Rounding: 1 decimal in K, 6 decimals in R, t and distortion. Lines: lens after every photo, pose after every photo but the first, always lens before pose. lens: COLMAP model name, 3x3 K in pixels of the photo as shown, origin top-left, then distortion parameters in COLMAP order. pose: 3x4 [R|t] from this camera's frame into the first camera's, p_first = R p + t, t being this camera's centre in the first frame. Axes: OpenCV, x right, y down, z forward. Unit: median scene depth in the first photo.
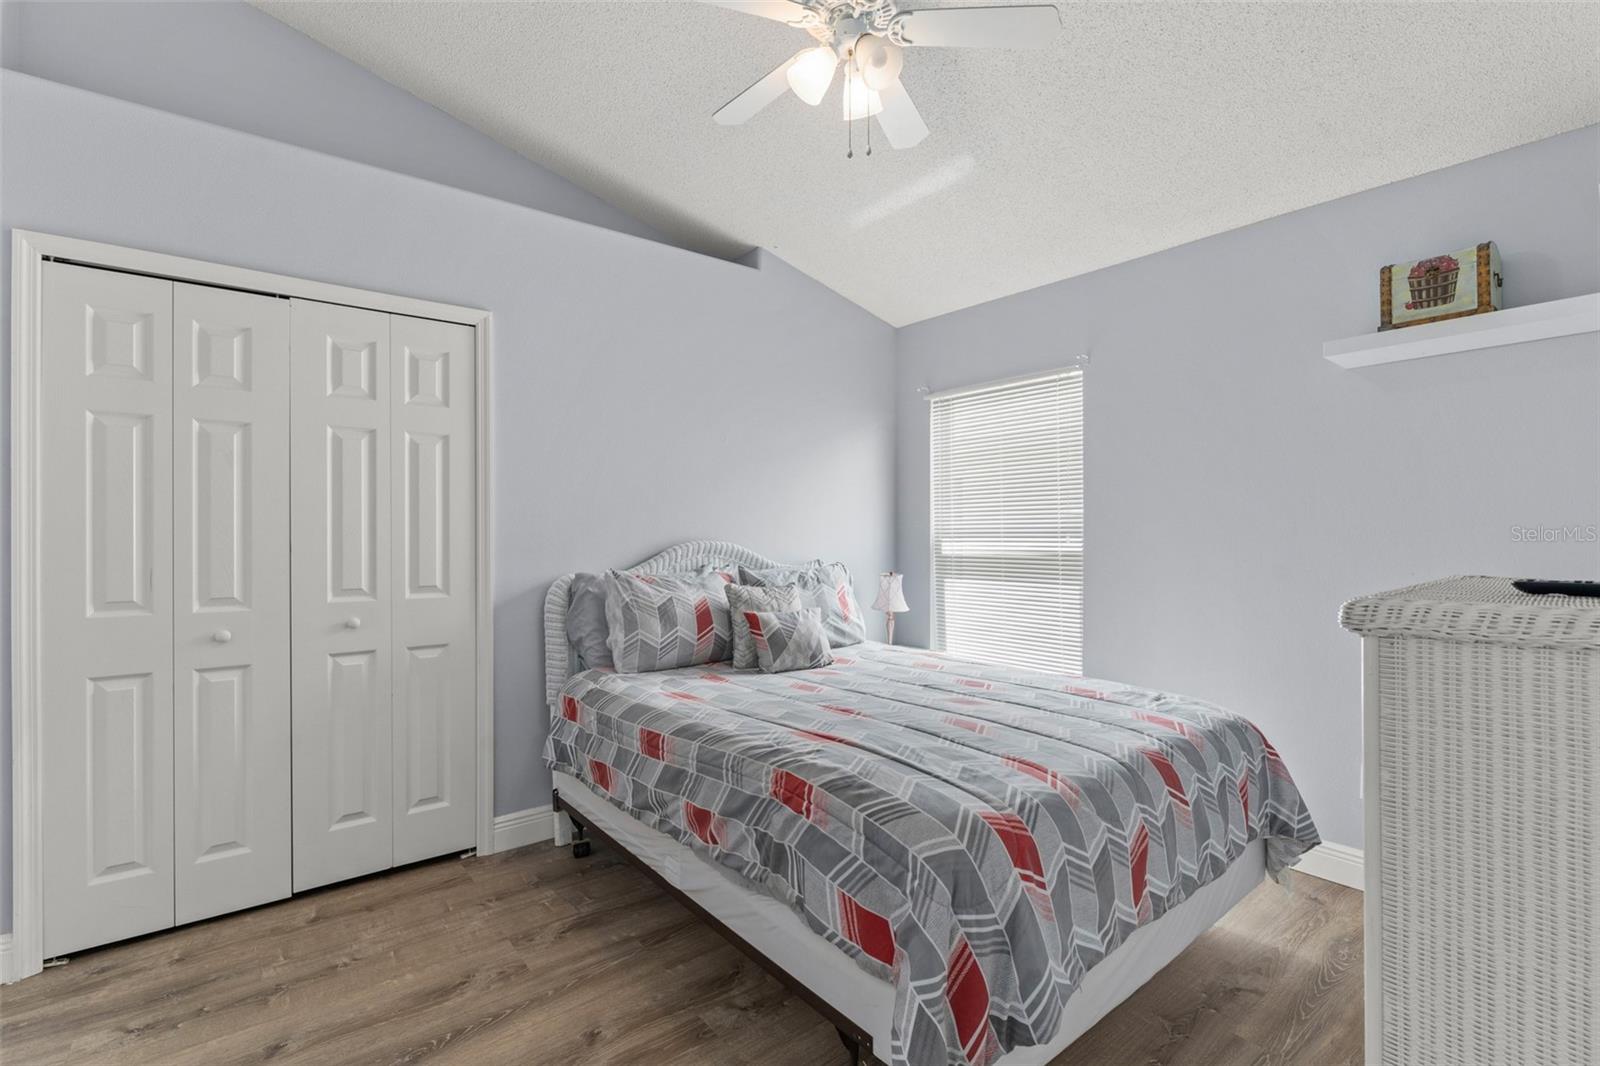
lens RADIAL K [[730.7, 0, 800.0], [0, 730.7, 533.0], [0, 0, 1]] dist [0.000942, 0.000170]
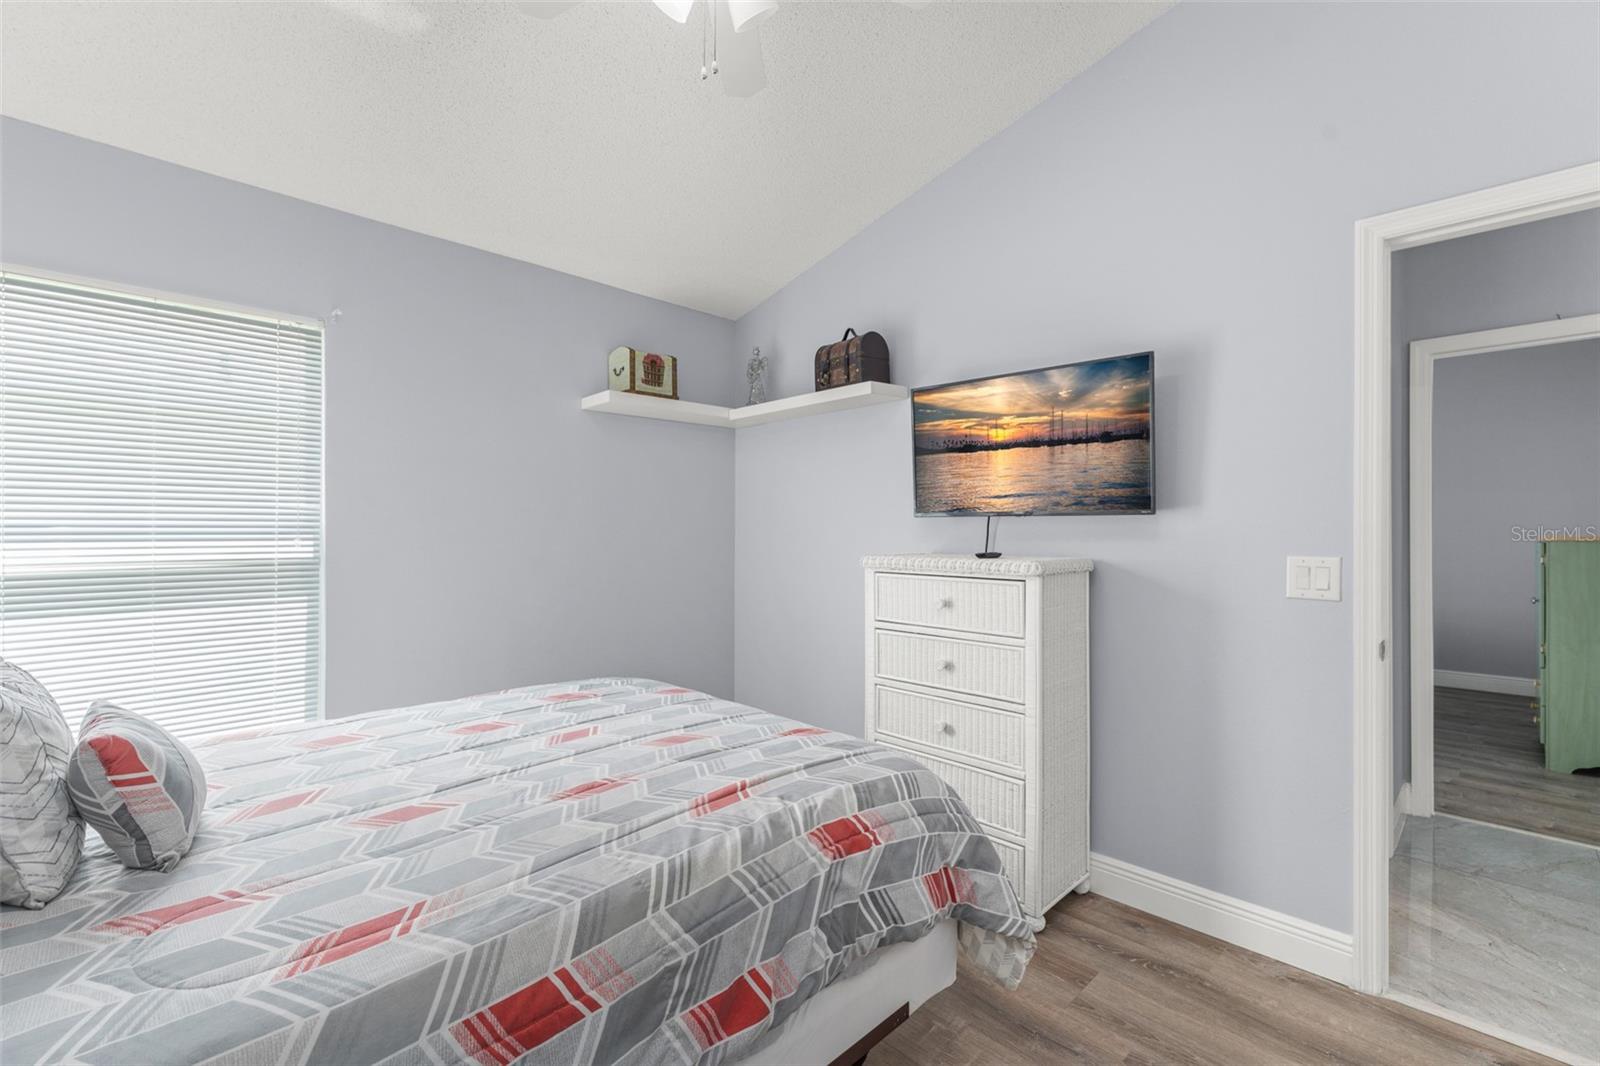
lens RADIAL K [[771.4, 0, 706.2], [0, 771.4, 531.9], [0, 0, 1]] dist [0.001051, 0.000156]
pose [[-0.098325, 0.003474, 0.995148, -0.773343], [-0.001633, 0.999992, -0.003653, 0.000476], [-0.995153, -0.001984, -0.098318, 1.082186]]
